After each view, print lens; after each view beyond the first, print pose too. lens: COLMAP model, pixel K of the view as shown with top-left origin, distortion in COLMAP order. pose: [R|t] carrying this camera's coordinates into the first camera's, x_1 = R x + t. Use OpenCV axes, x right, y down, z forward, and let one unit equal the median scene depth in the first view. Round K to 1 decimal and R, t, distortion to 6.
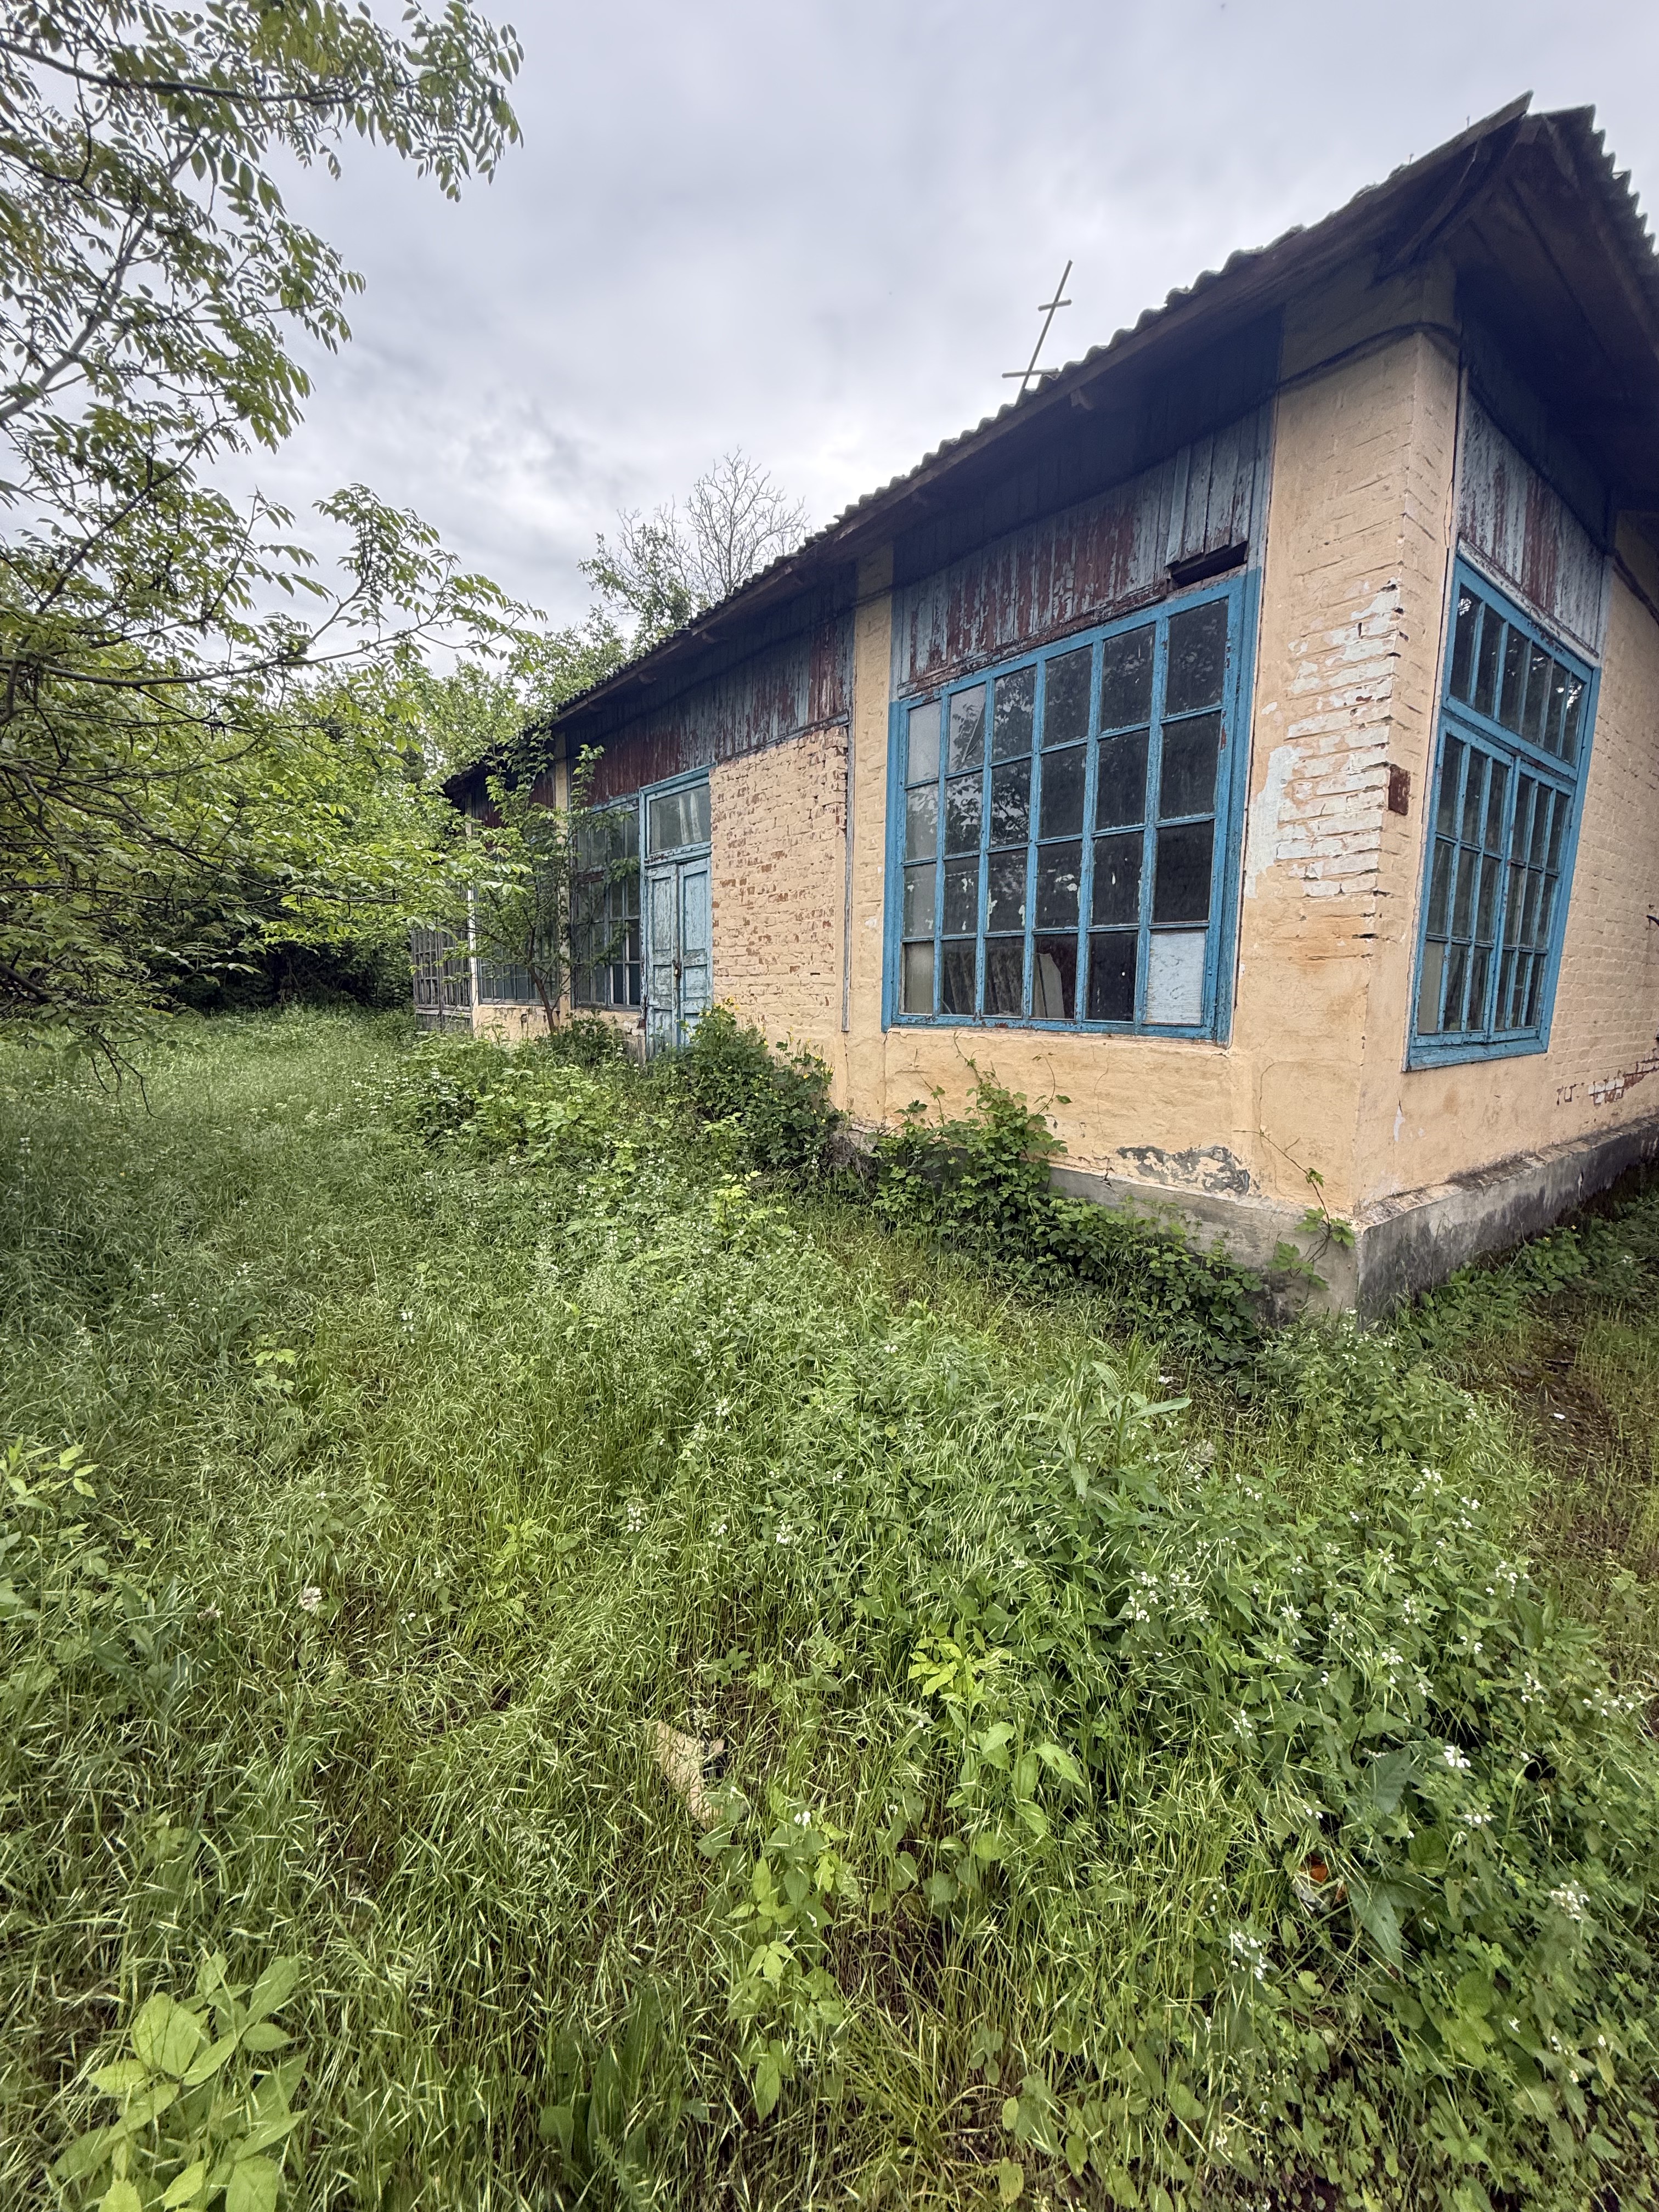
lens RADIAL K [[872.4, 0, 834.0], [0, 872.4, 1094.3], [0, 0, 1]] dist [0.000197, 0.000170]
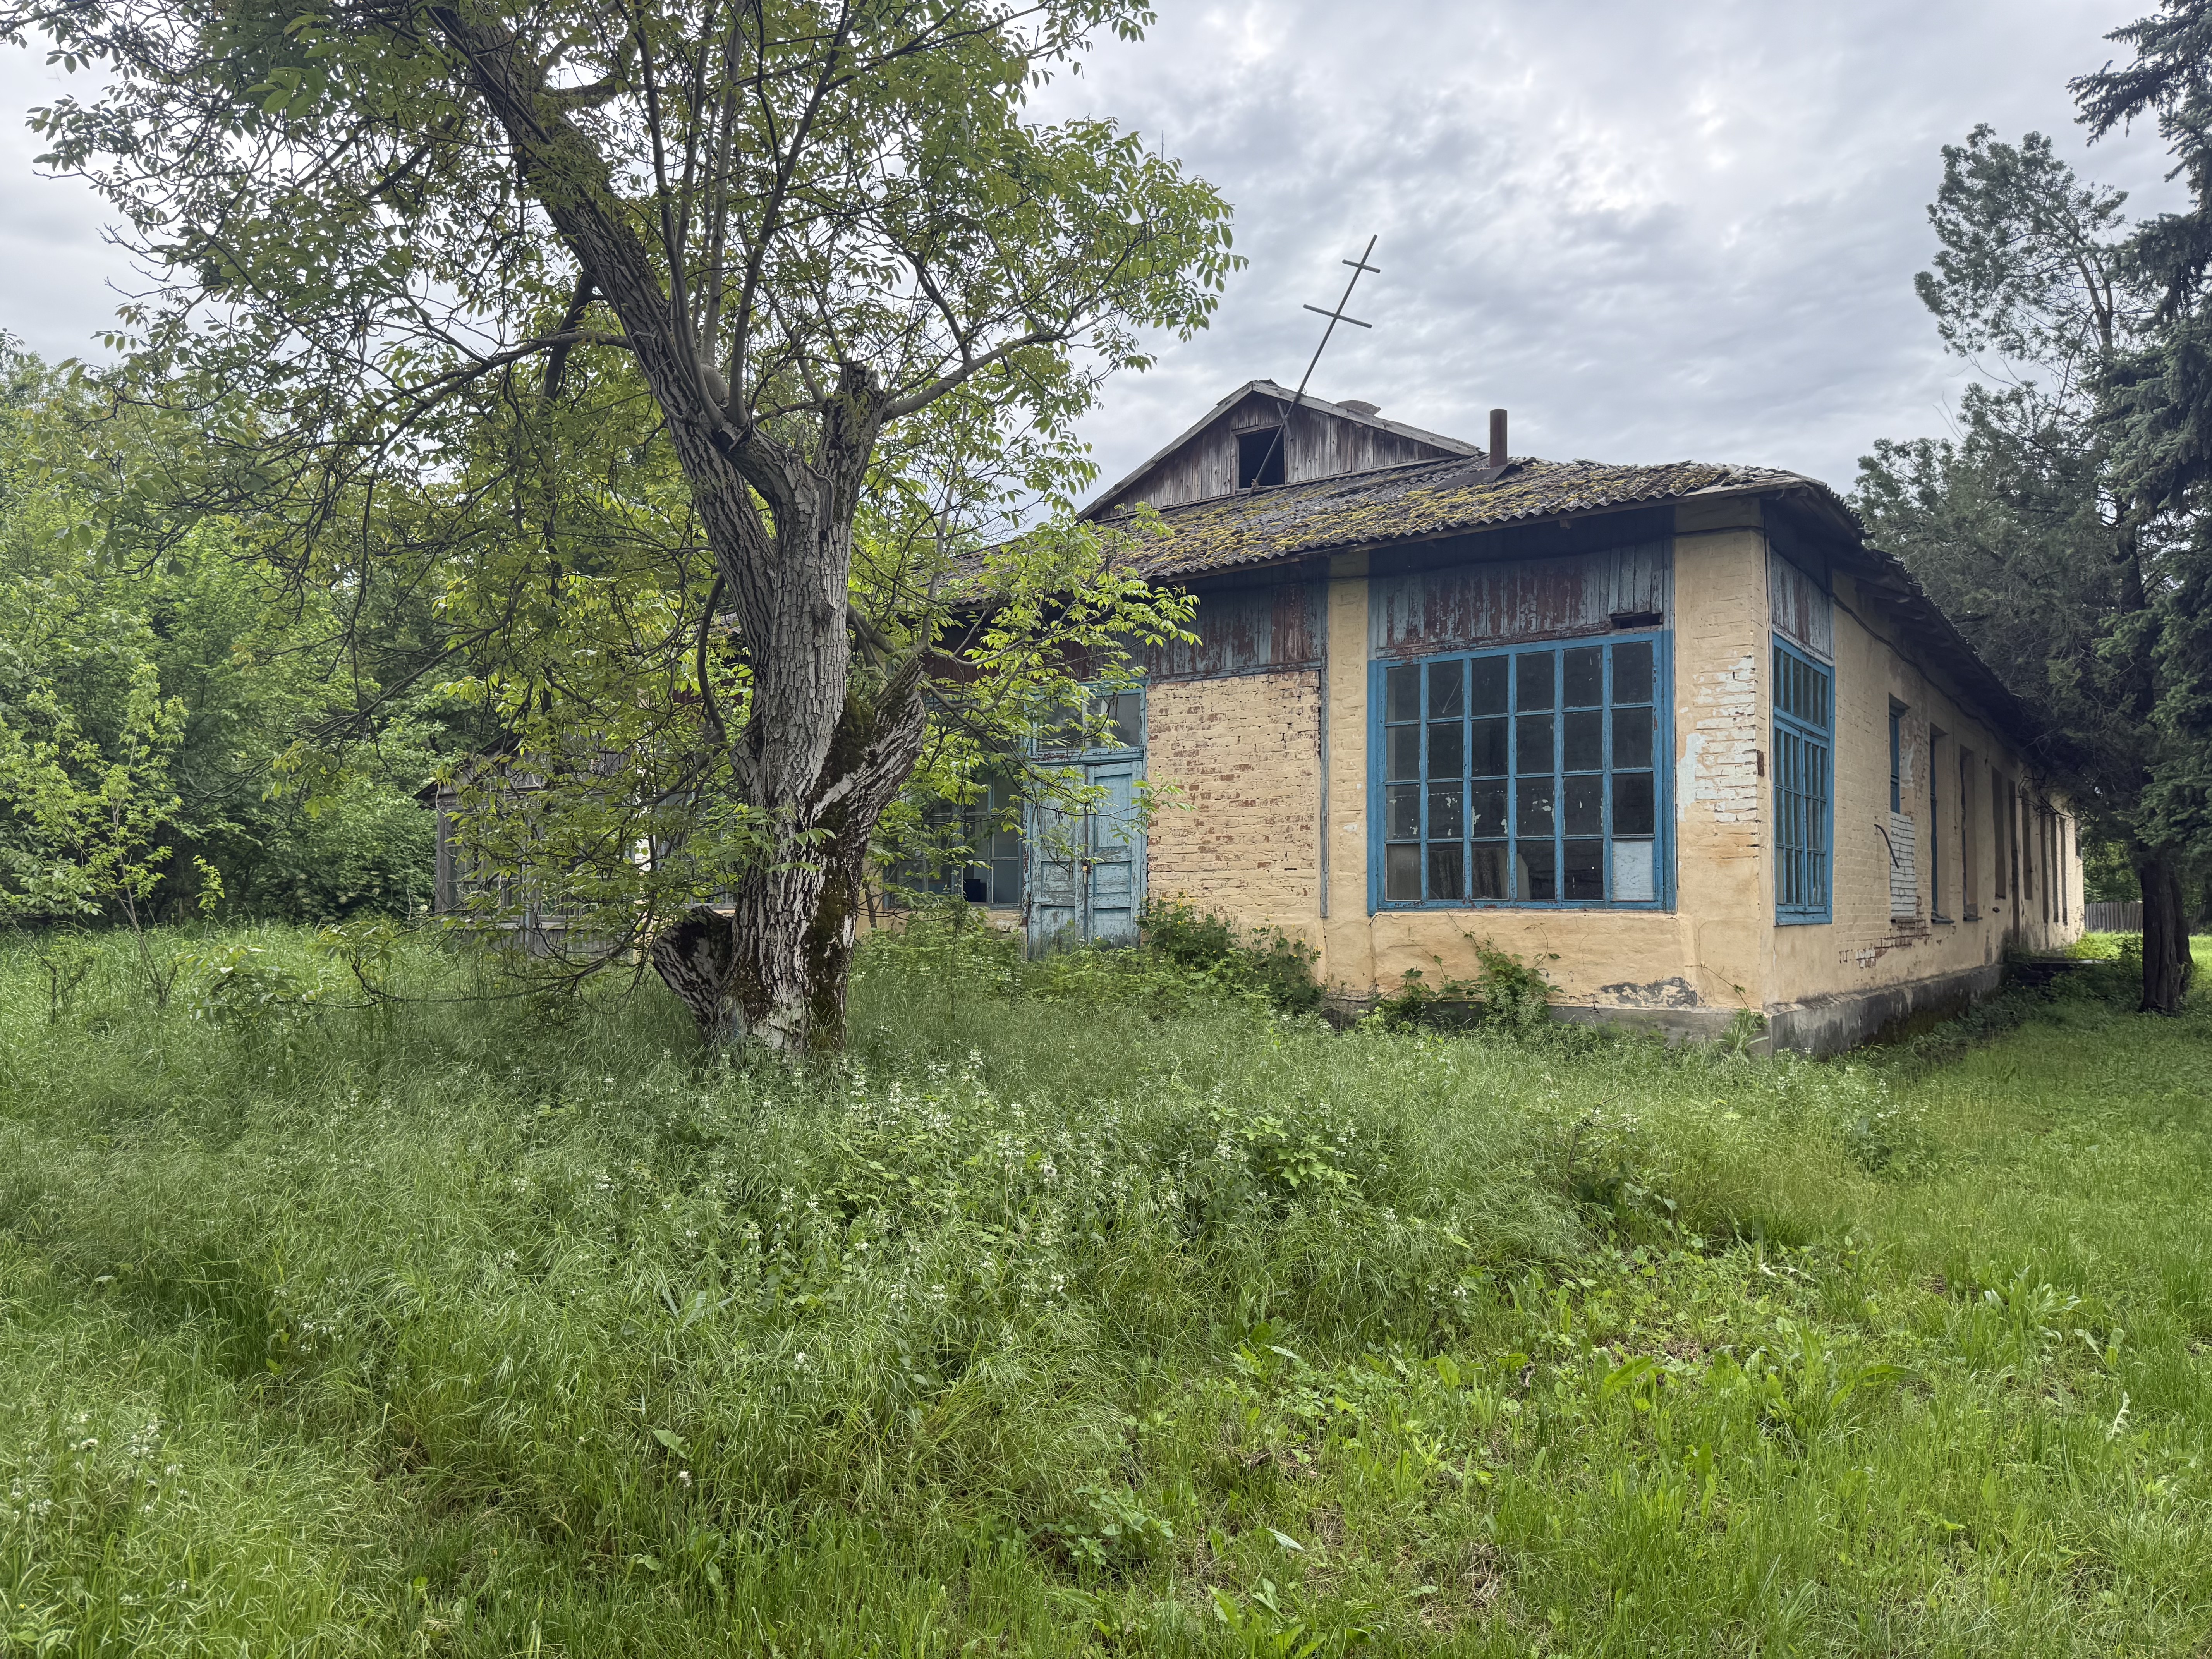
lens RADIAL K [[1409.4, 0, 1095.2], [0, 1409.4, 841.1], [0, 0, 1]] dist [0.026052, -0.062448]
pose [[0.968015, 0.003410, 0.250871, -0.999348], [0.036811, 0.987156, -0.155458, 0.145408], [-0.248179, 0.159721, 0.955456, -0.996782]]
